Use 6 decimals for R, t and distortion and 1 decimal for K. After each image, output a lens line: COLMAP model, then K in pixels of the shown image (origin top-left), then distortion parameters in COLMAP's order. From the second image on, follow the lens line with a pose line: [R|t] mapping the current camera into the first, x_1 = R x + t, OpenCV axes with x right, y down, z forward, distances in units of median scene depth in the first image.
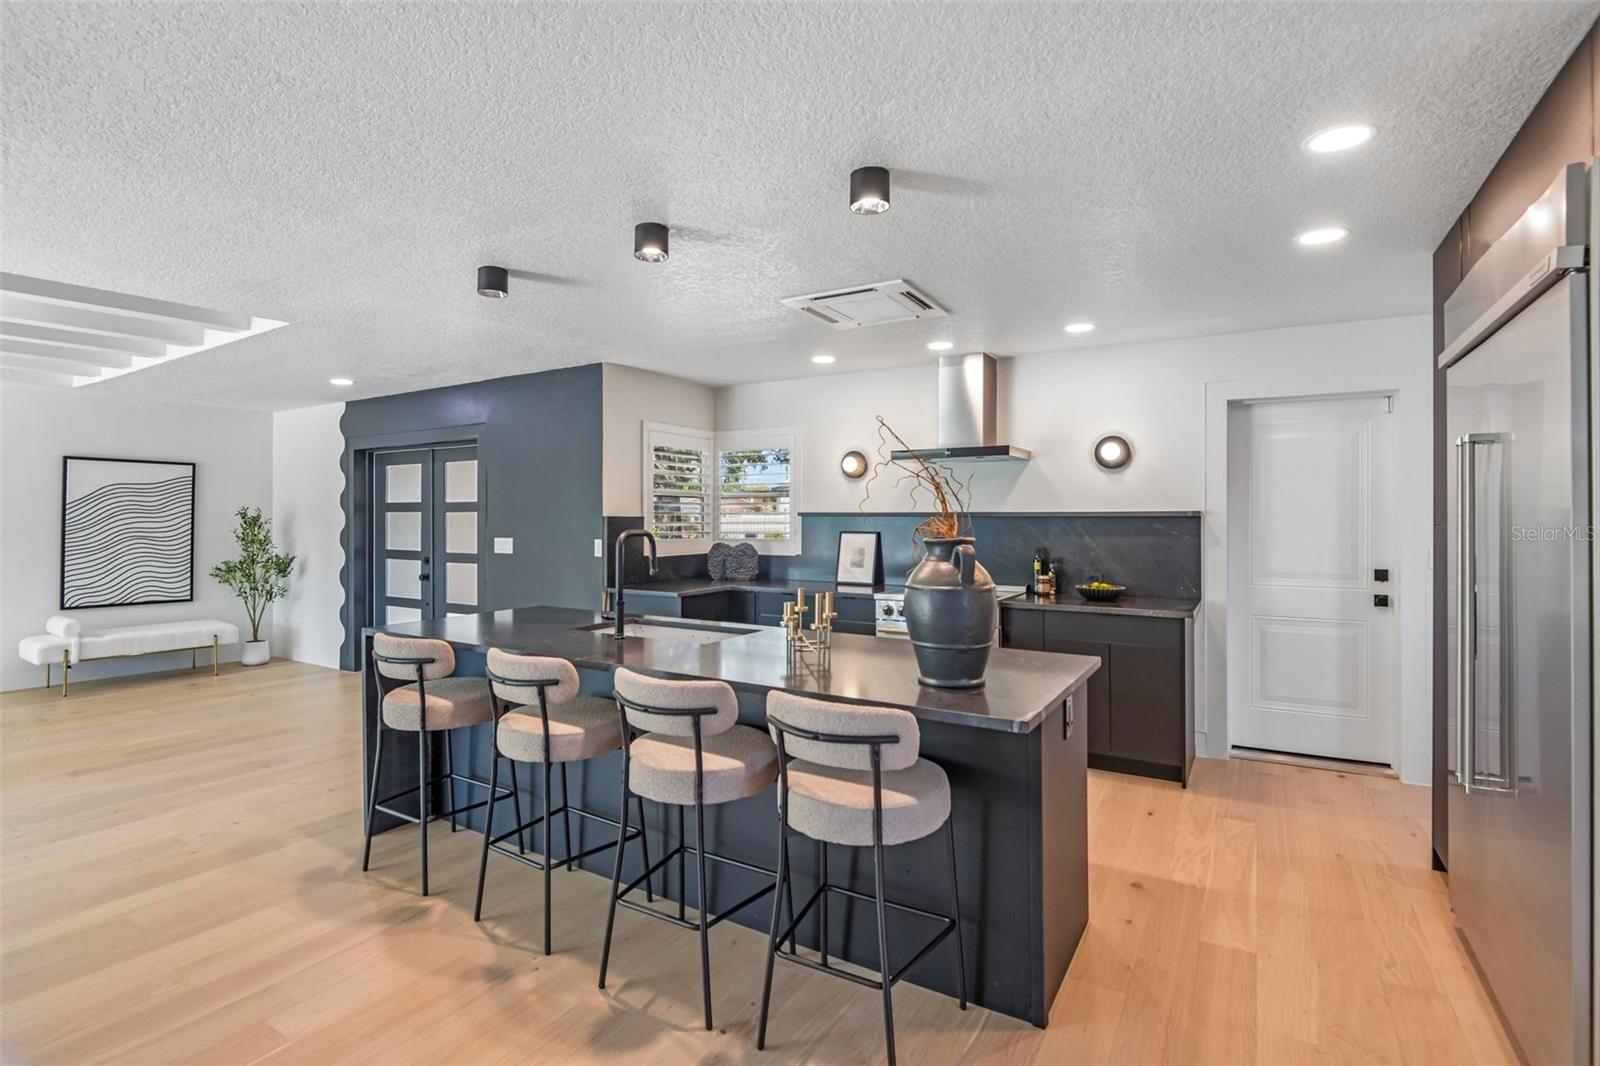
lens RADIAL K [[766.0, 0, 802.3], [0, 766.0, 515.6], [0, 0, 1]] dist [-0.046792, -0.001088]
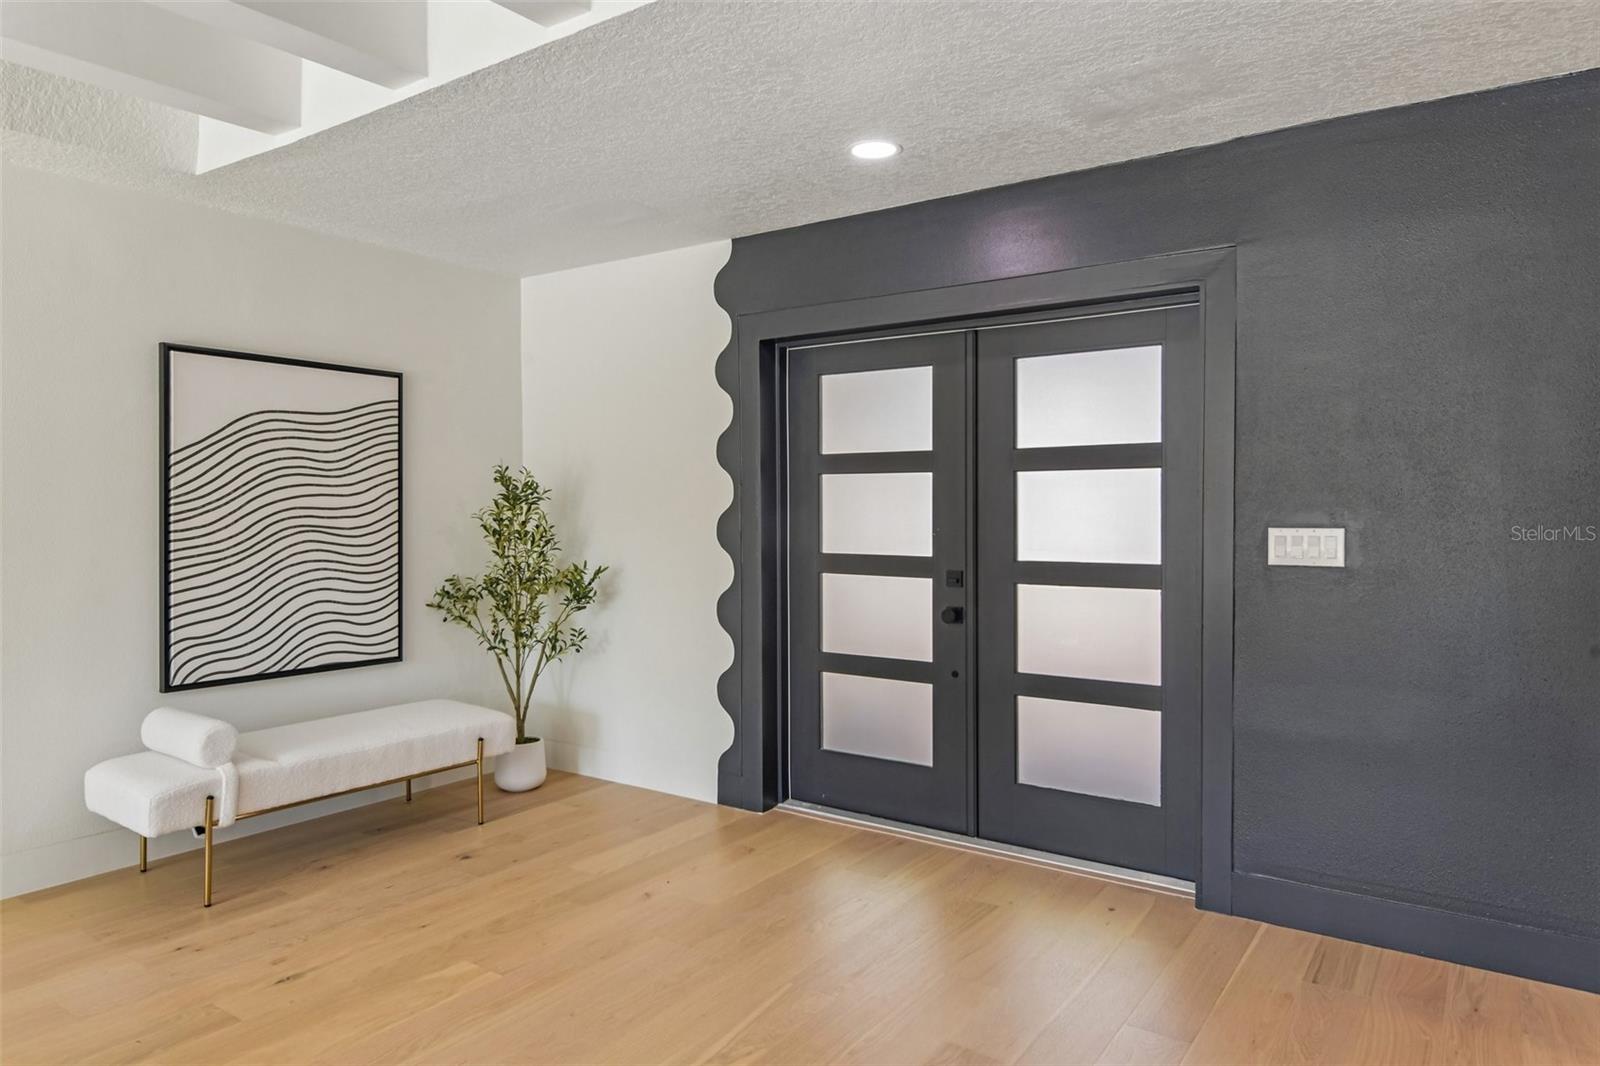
lens RADIAL K [[1007.6, 0, 800.0], [0, 1007.6, 533.0], [0, 0, 1]] dist [0.000141, -0.019168]
pose [[0.997053, 0.000625, -0.076718, -0.608168], [0.001741, 0.999525, 0.030769, 0.014922], [0.076701, -0.030812, 0.996578, 0.438432]]
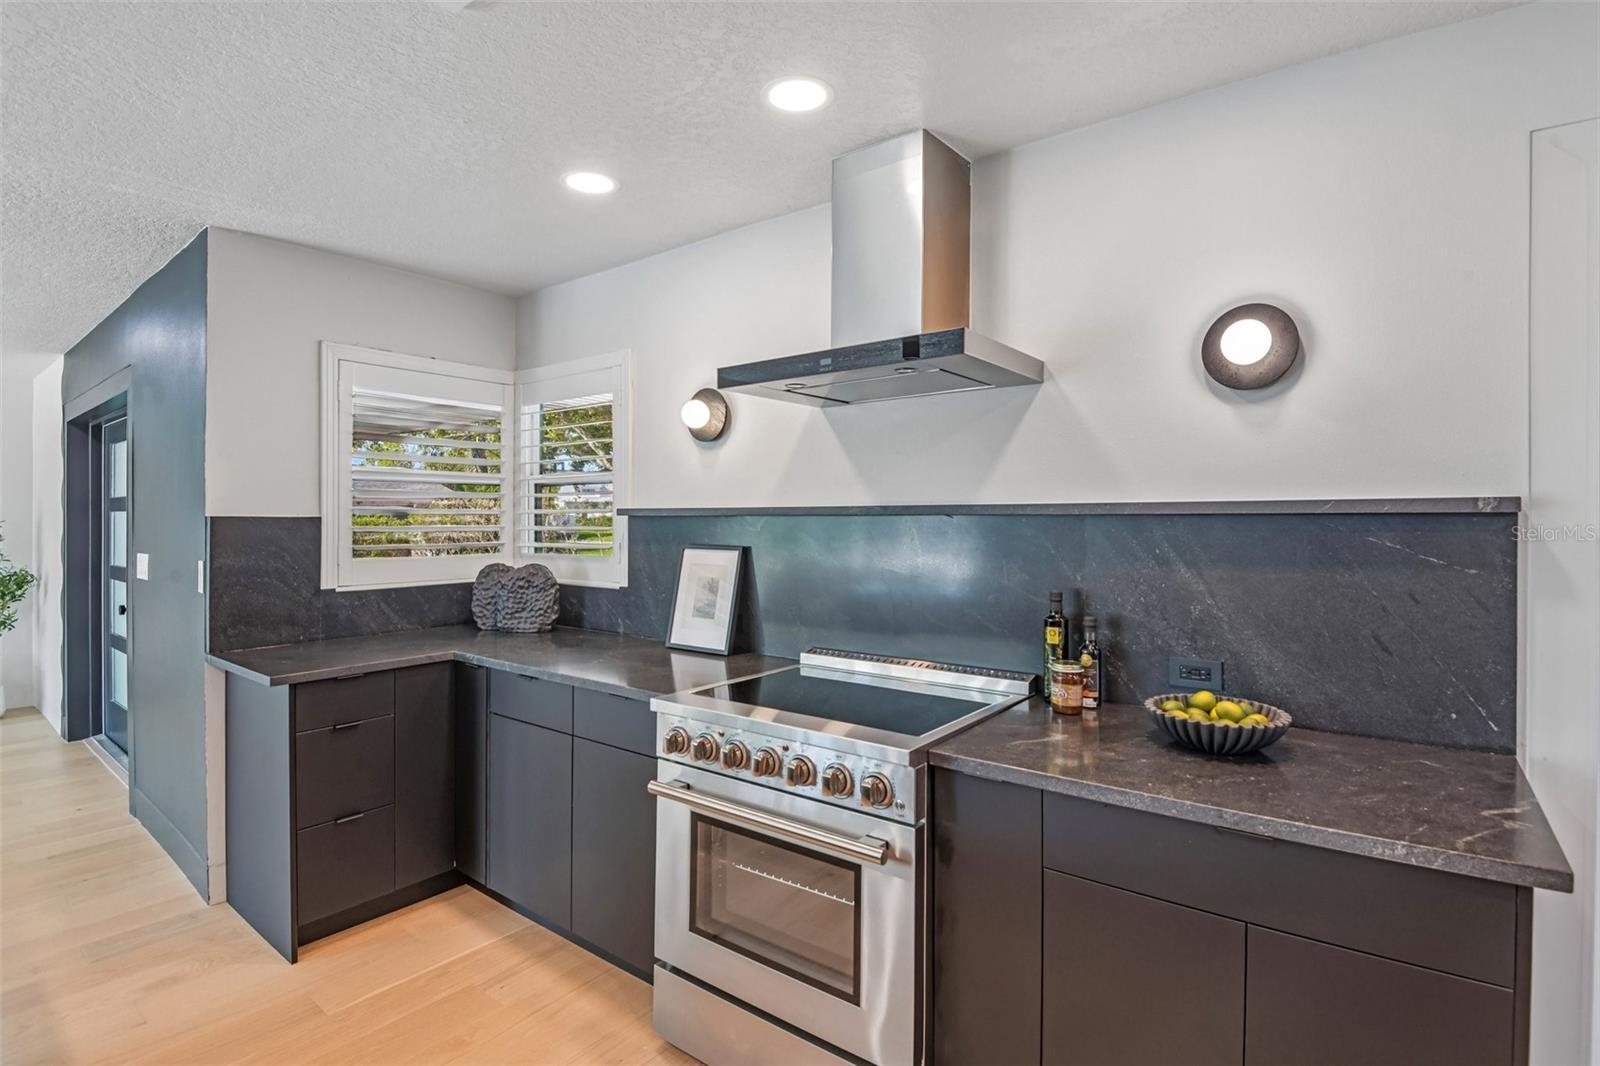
lens RADIAL K [[766.0, 0, 802.3], [0, 766.0, 515.6], [0, 0, 1]] dist [-0.046792, -0.001088]
pose [[0.992181, -0.002834, -0.124772, 0.194339], [0.002930, 0.999996, 0.000584, 0.000836], [0.124770, -0.000945, 0.992185, 0.499602]]
